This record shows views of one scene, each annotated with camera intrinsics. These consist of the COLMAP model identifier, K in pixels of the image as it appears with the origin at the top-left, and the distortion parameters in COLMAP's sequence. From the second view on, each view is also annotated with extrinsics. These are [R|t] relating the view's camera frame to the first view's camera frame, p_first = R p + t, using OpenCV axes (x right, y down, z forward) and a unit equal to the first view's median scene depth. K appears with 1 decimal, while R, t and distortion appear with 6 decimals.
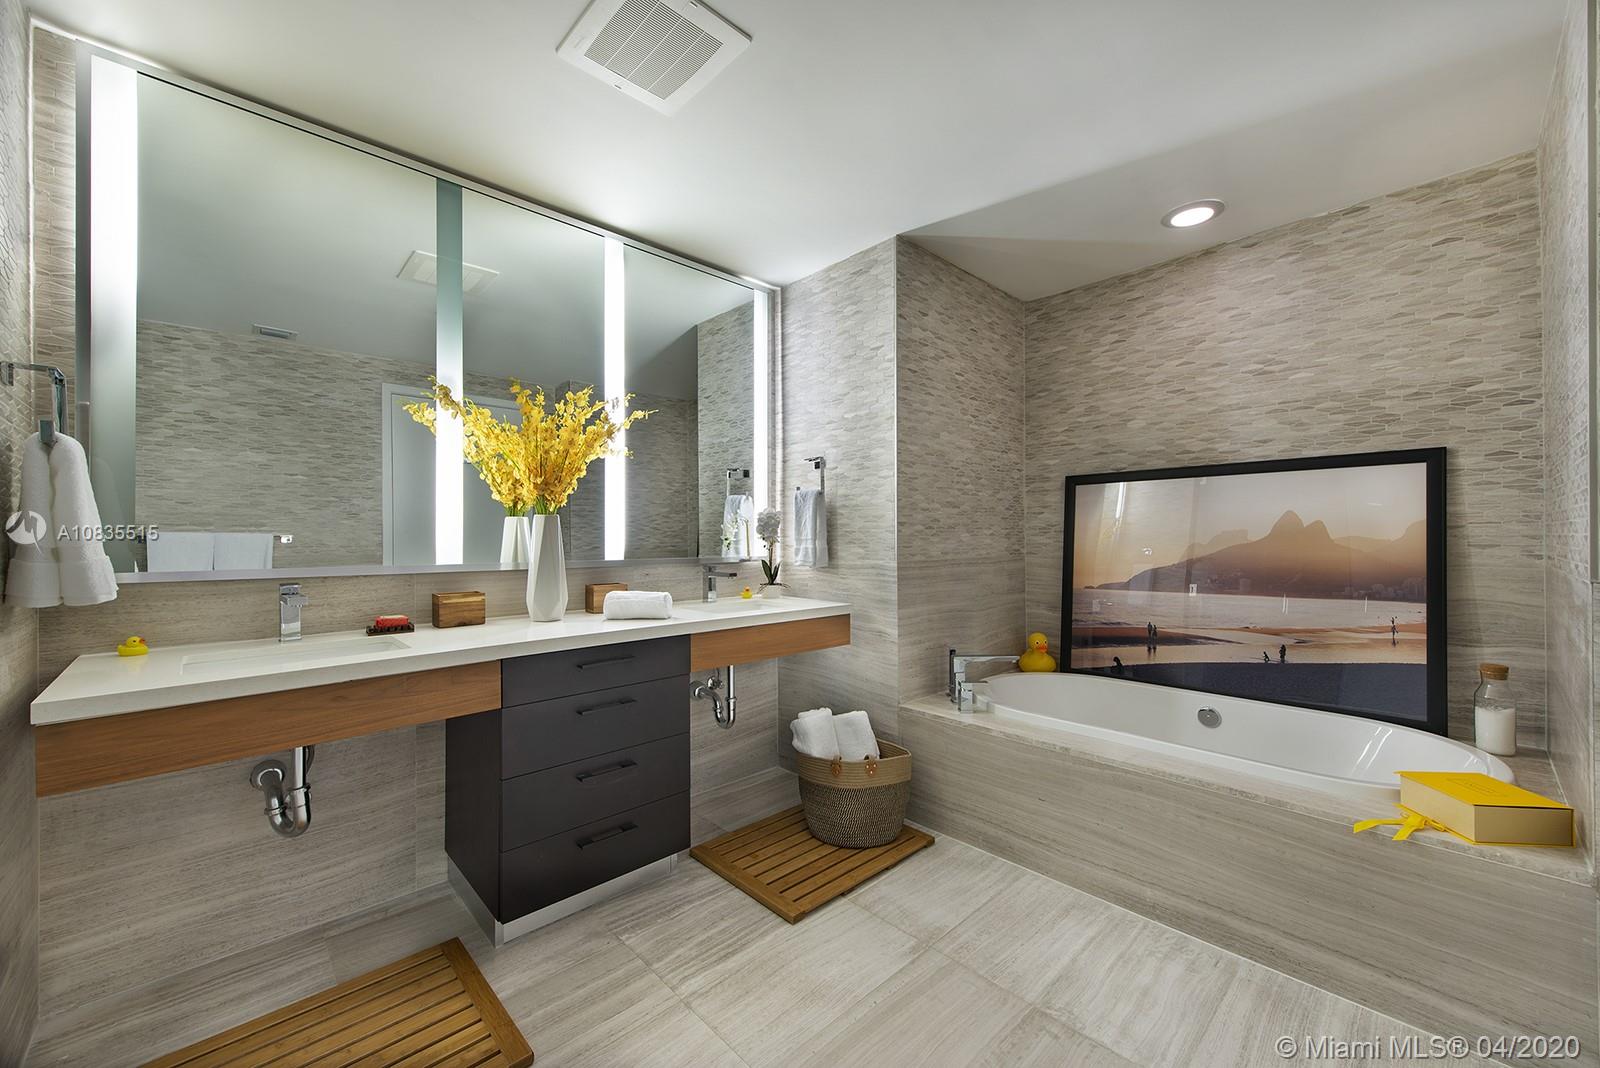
lens RADIAL K [[617.2, 0, 800.0], [0, 617.2, 534.0], [0, 0, 1]] dist [0.001466, -0.000226]
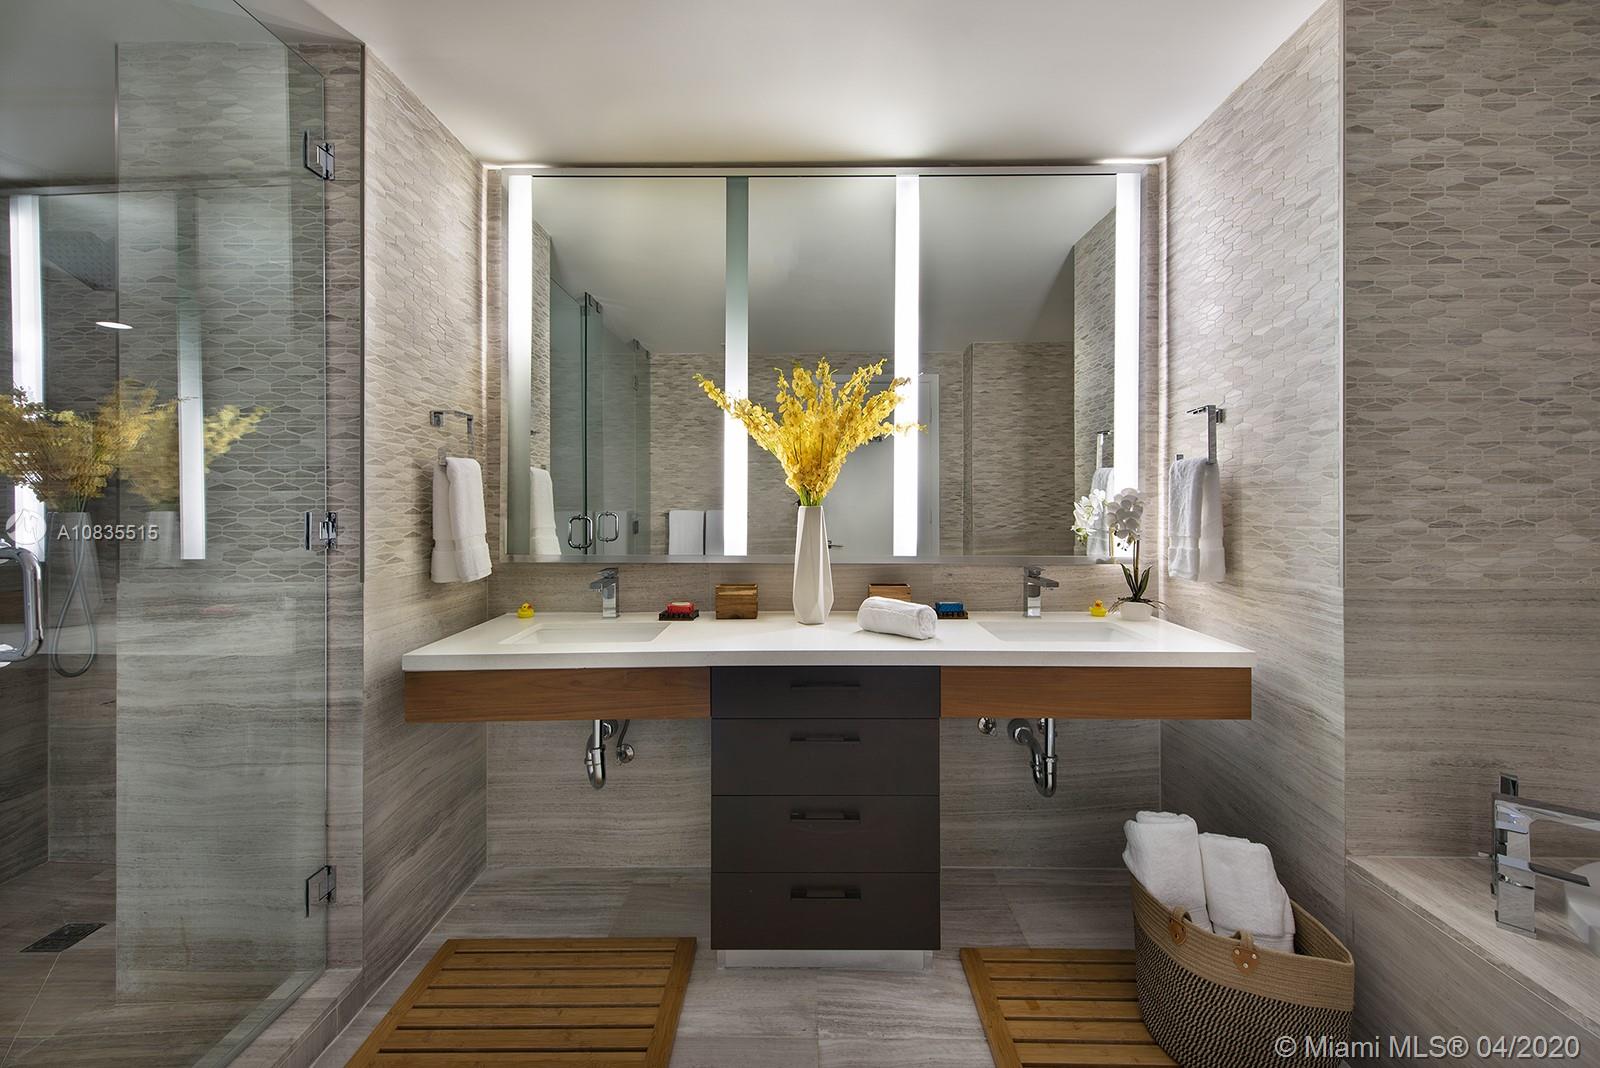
lens RADIAL K [[645.1, 0, 820.9], [0, 645.1, 499.1], [0, 0, 1]] dist [0.000739, -0.000799]
pose [[0.722064, -0.002696, -0.691821, 0.214241], [0.005028, 0.999986, 0.001351, -0.035586], [0.691808, -0.004454, 0.722068, 0.273752]]
